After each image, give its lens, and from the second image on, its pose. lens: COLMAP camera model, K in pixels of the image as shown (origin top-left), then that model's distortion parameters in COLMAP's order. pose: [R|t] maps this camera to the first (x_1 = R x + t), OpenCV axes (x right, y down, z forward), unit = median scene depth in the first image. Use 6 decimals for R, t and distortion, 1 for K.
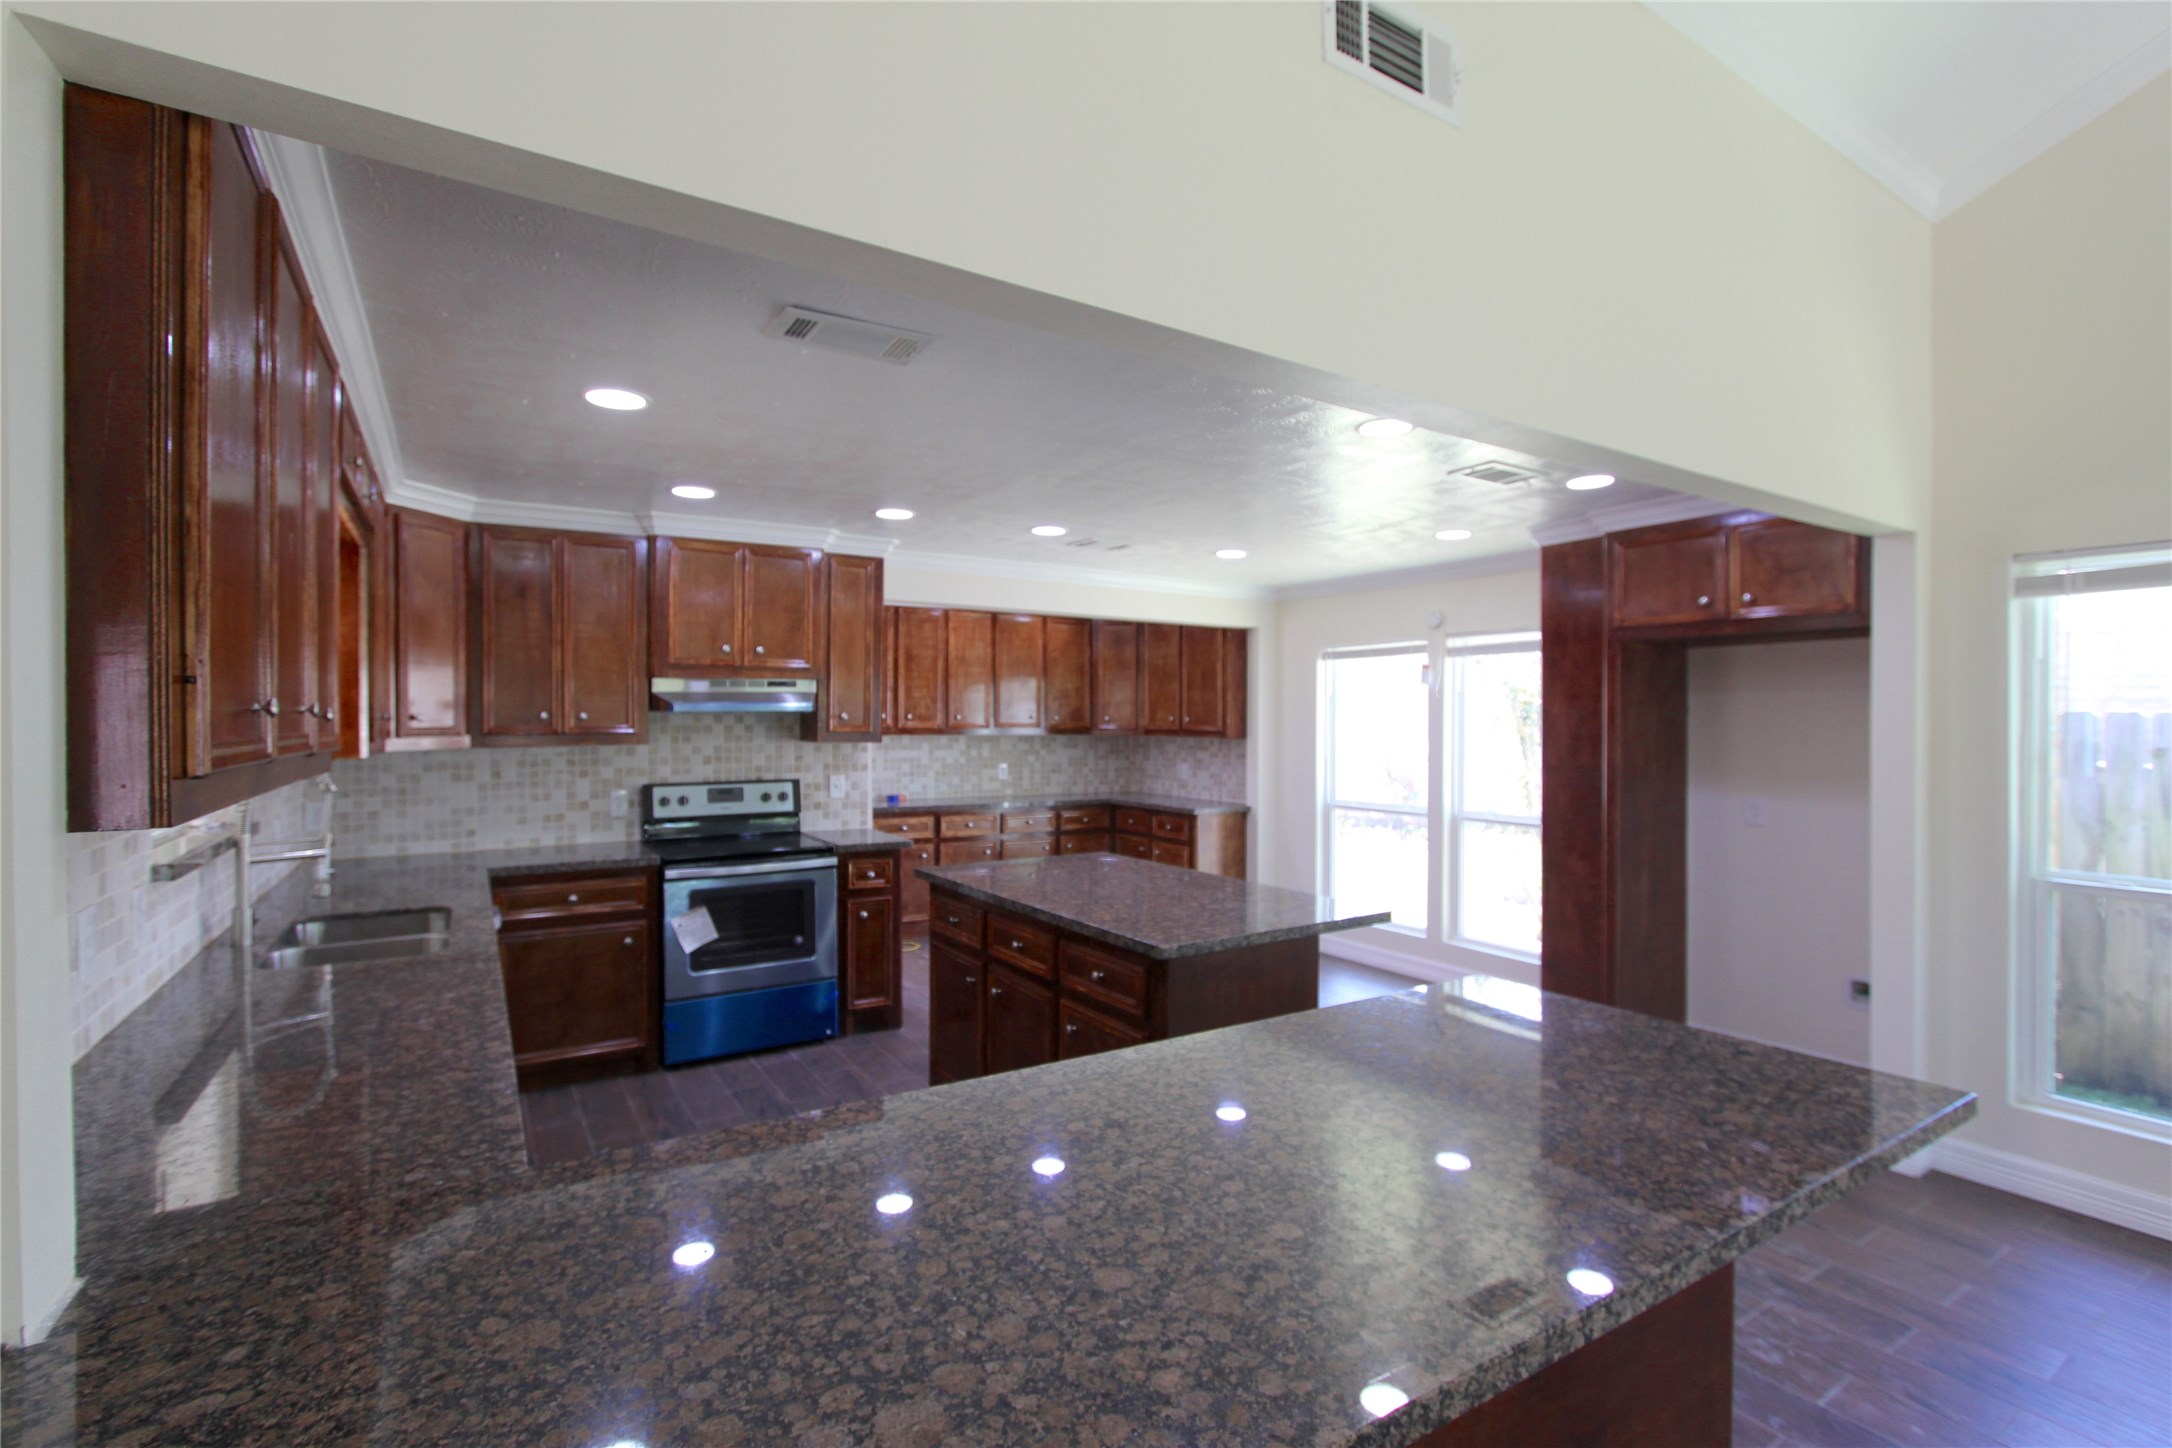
lens RADIAL K [[990.6, 0, 1074.1], [0, 990.6, 727.8], [0, 0, 1]] dist [-0.022137, 0.004246]
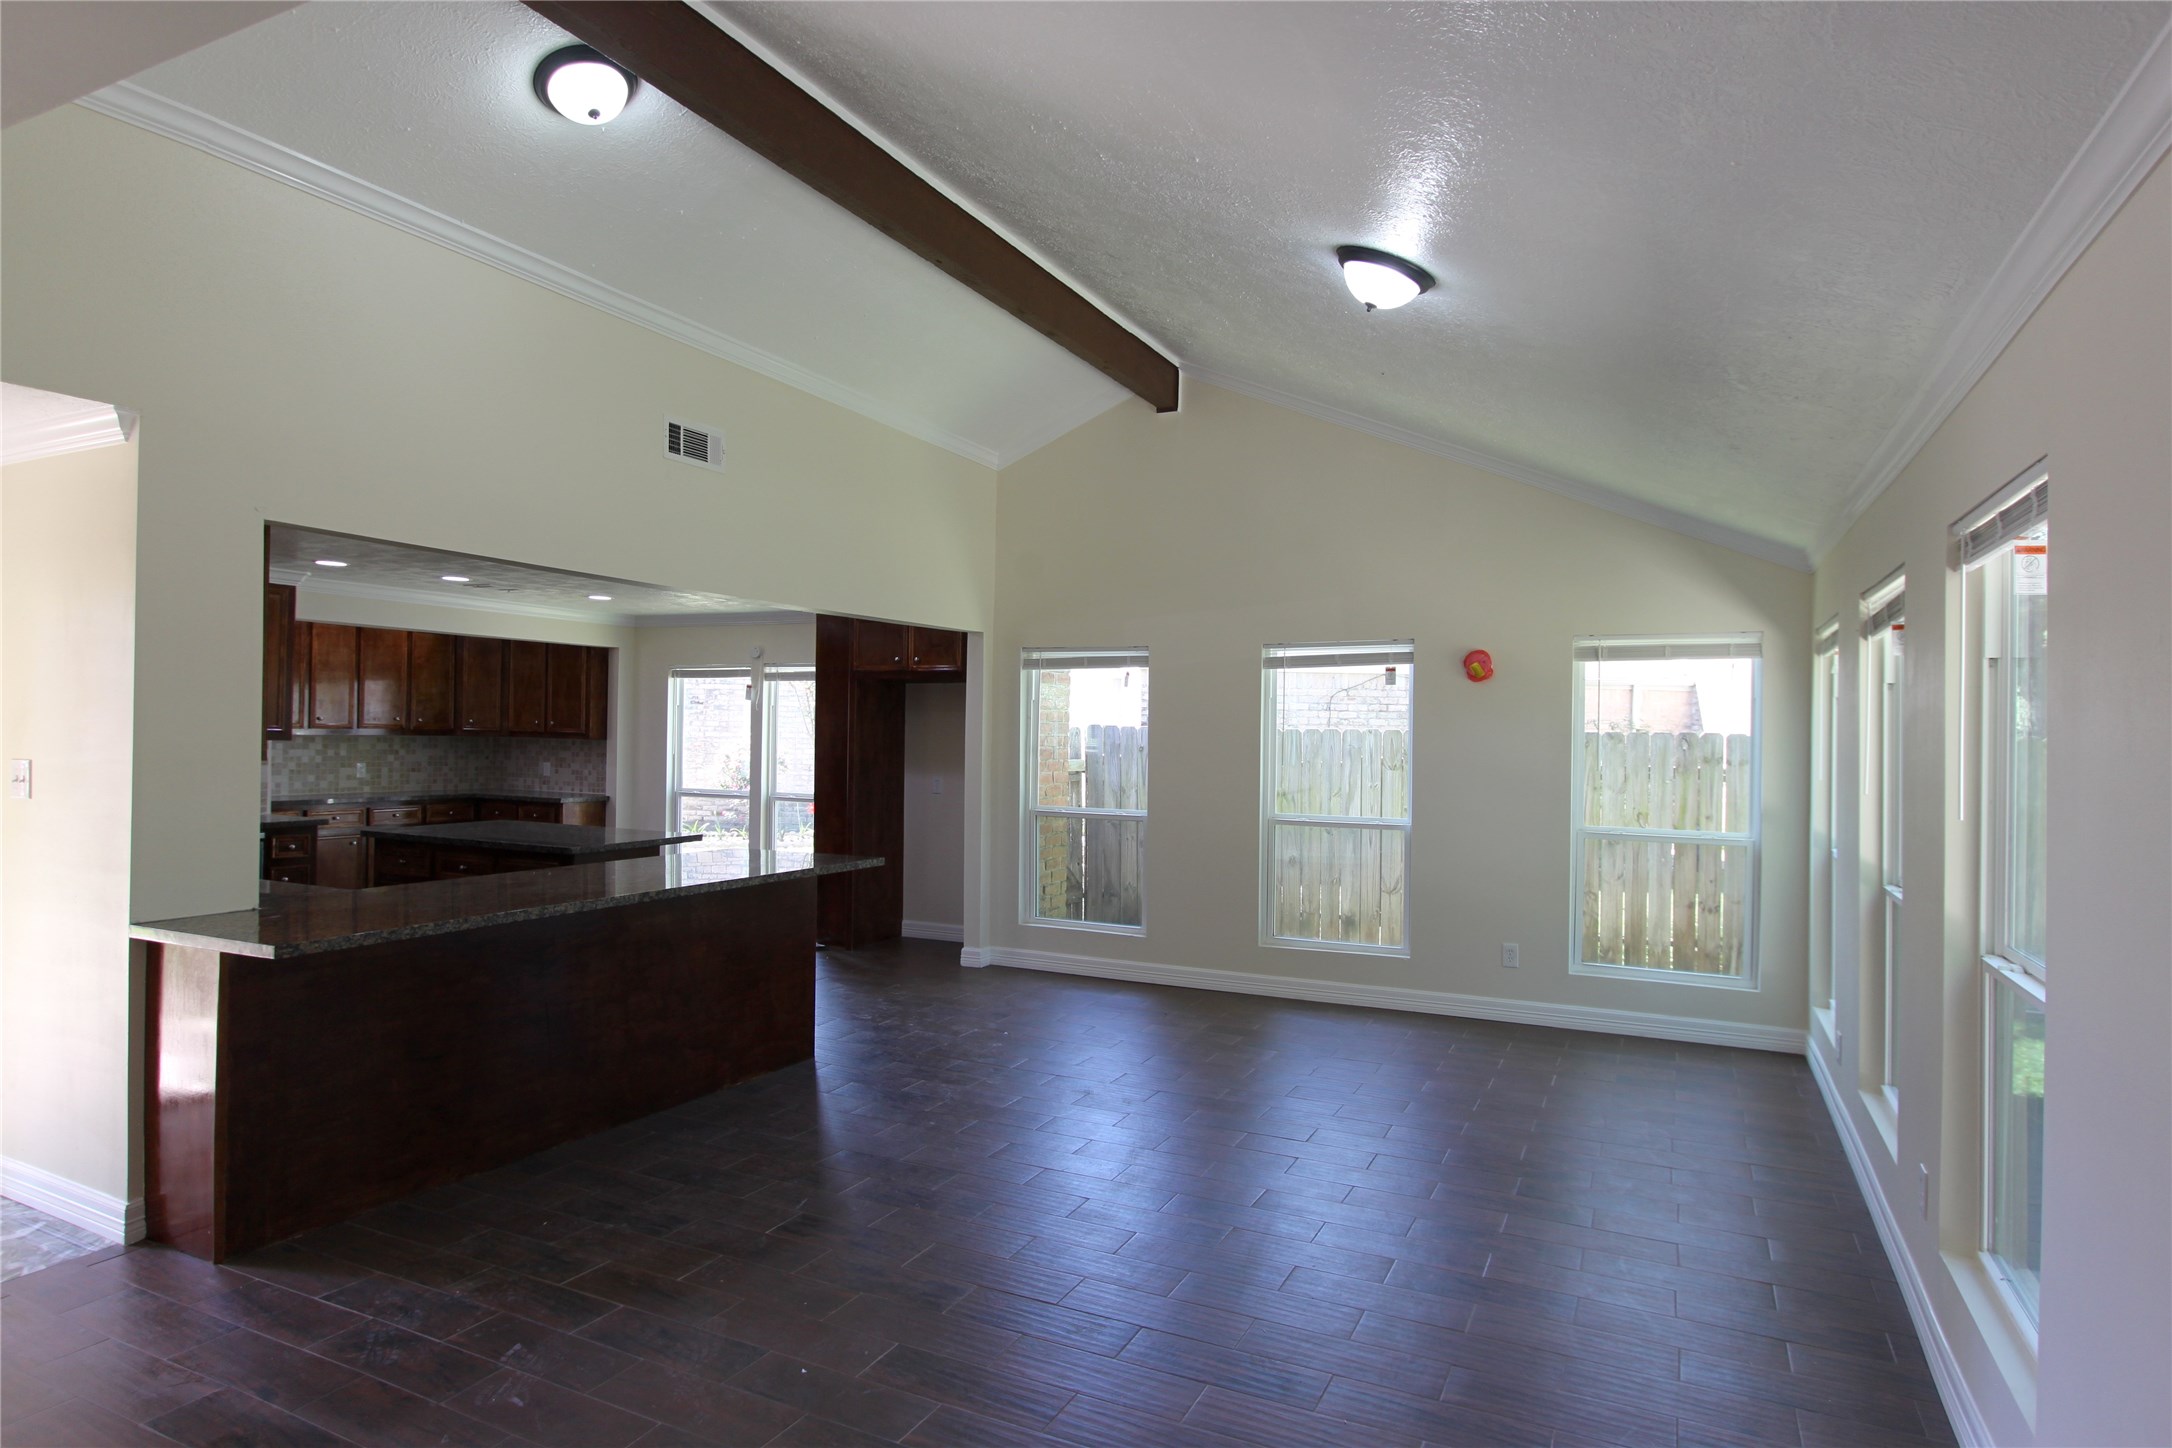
lens RADIAL K [[1210.5, 0, 1086.0], [0, 1210.5, 724.0], [0, 0, 1]] dist [-0.024969, -0.000413]
pose [[0.844513, 0.012674, 0.535385, -0.112473], [-0.009079, 0.999915, -0.009349, 0.000321], [-0.535458, 0.003035, 0.844556, -0.518060]]
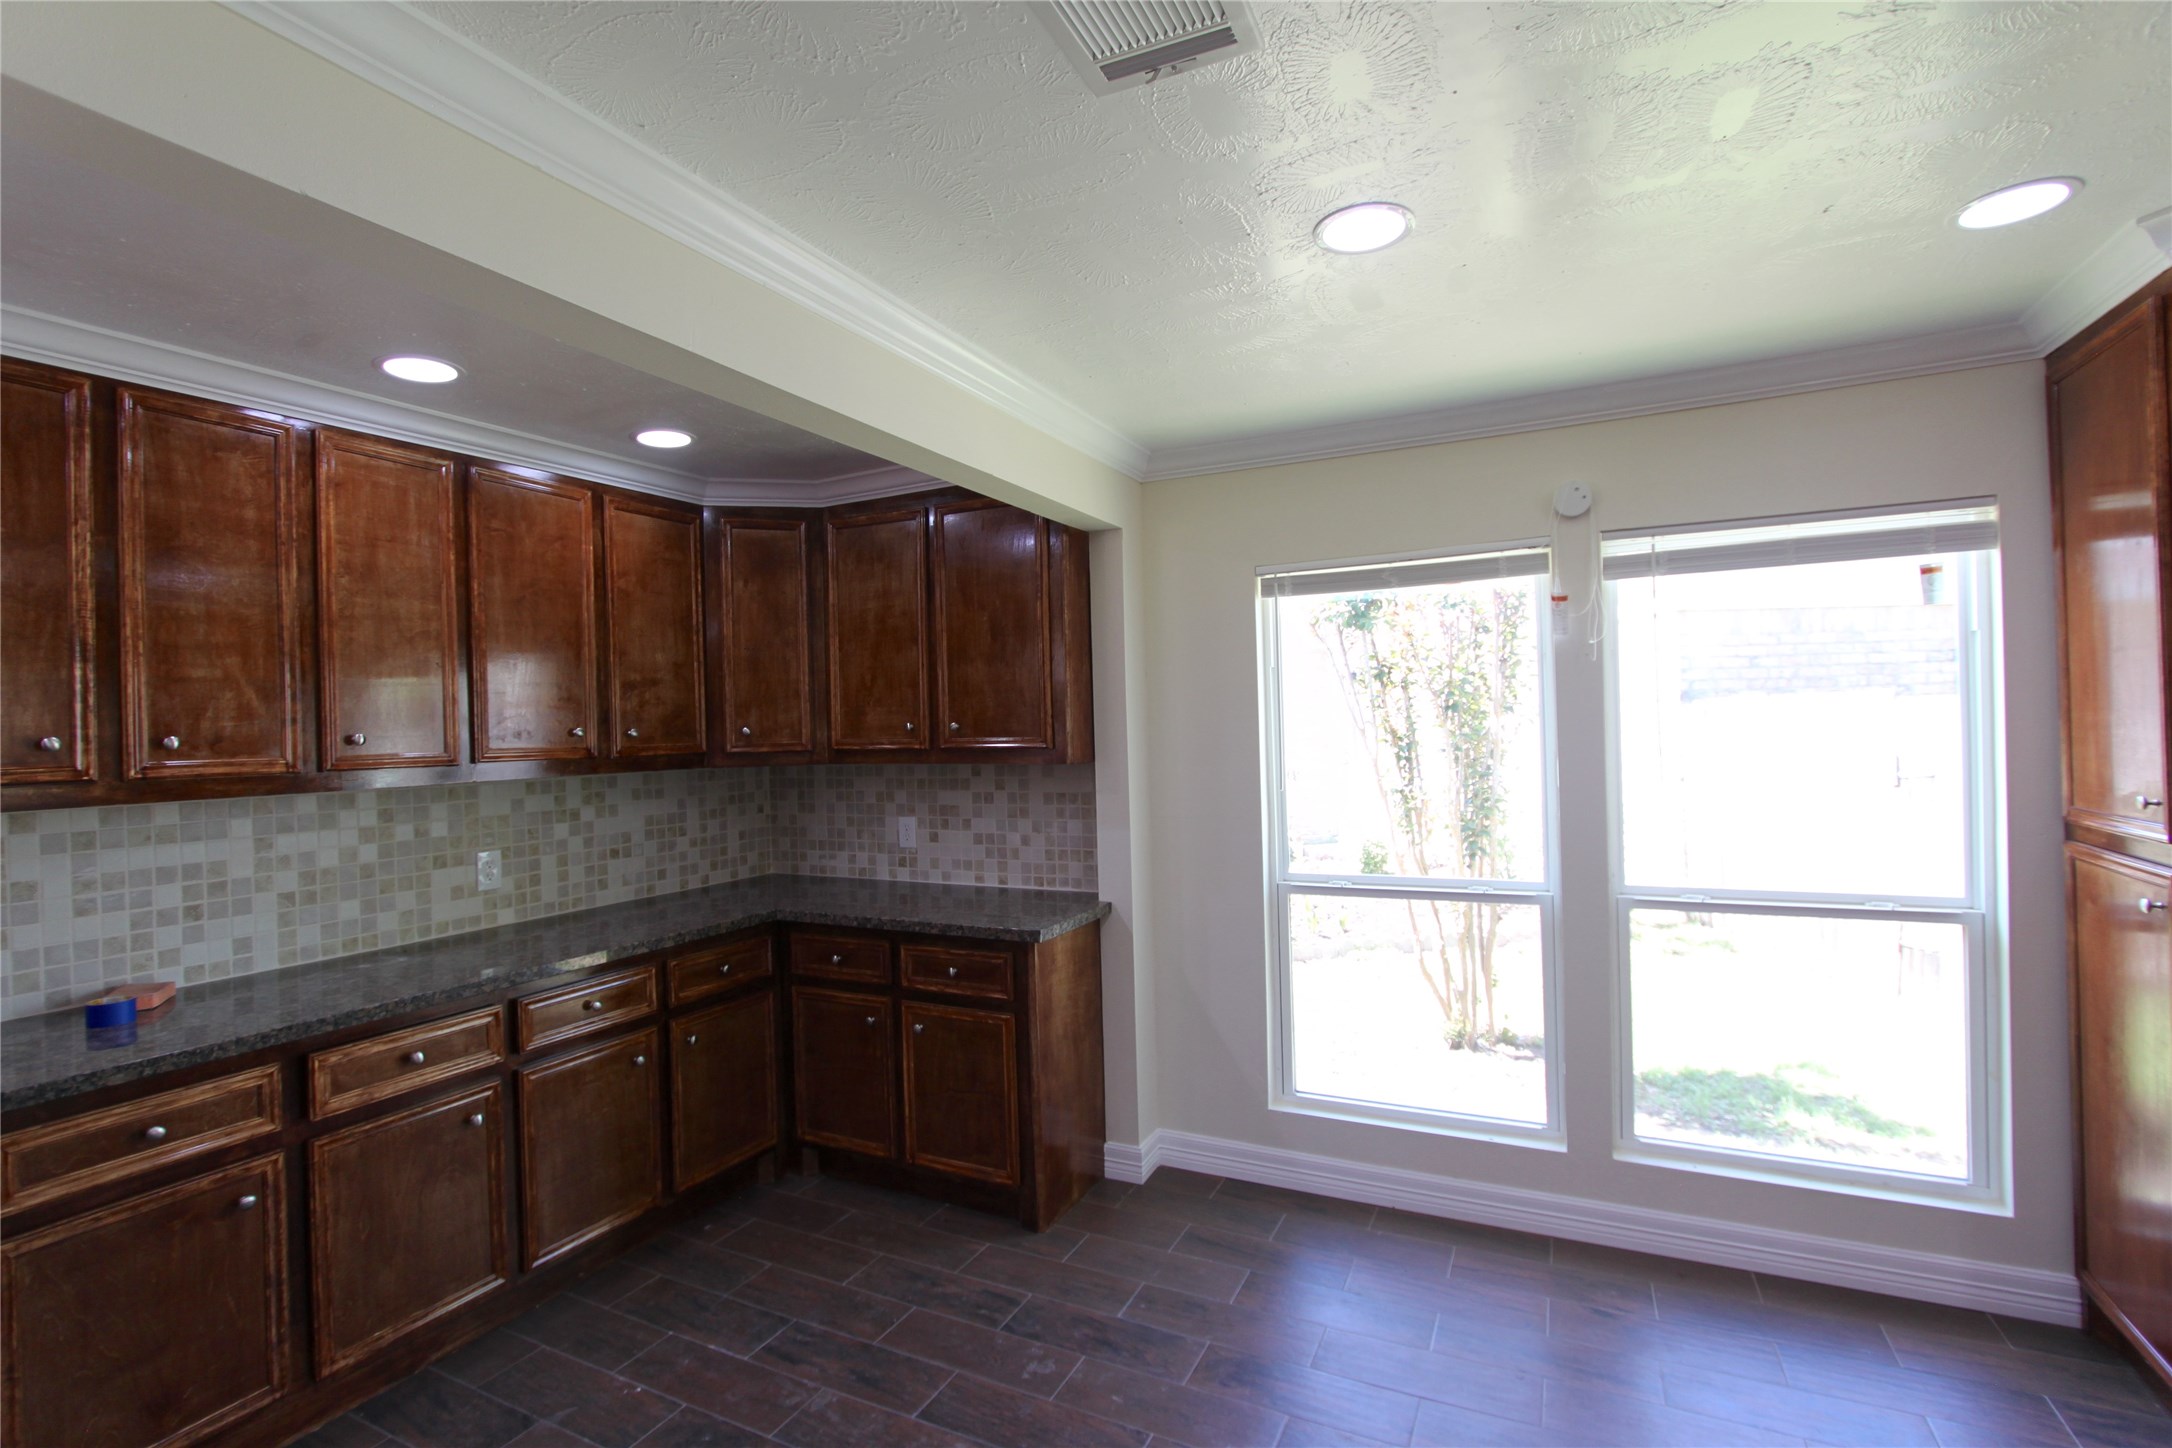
lens RADIAL K [[990.6, 0, 1074.1], [0, 990.6, 727.8], [0, 0, 1]] dist [-0.022137, 0.004246]
pose [[0.852092, -0.030272, 0.522516, -0.082487], [0.036178, 0.999345, -0.001101, -0.005149], [-0.522141, 0.019842, 0.852628, 0.576629]]
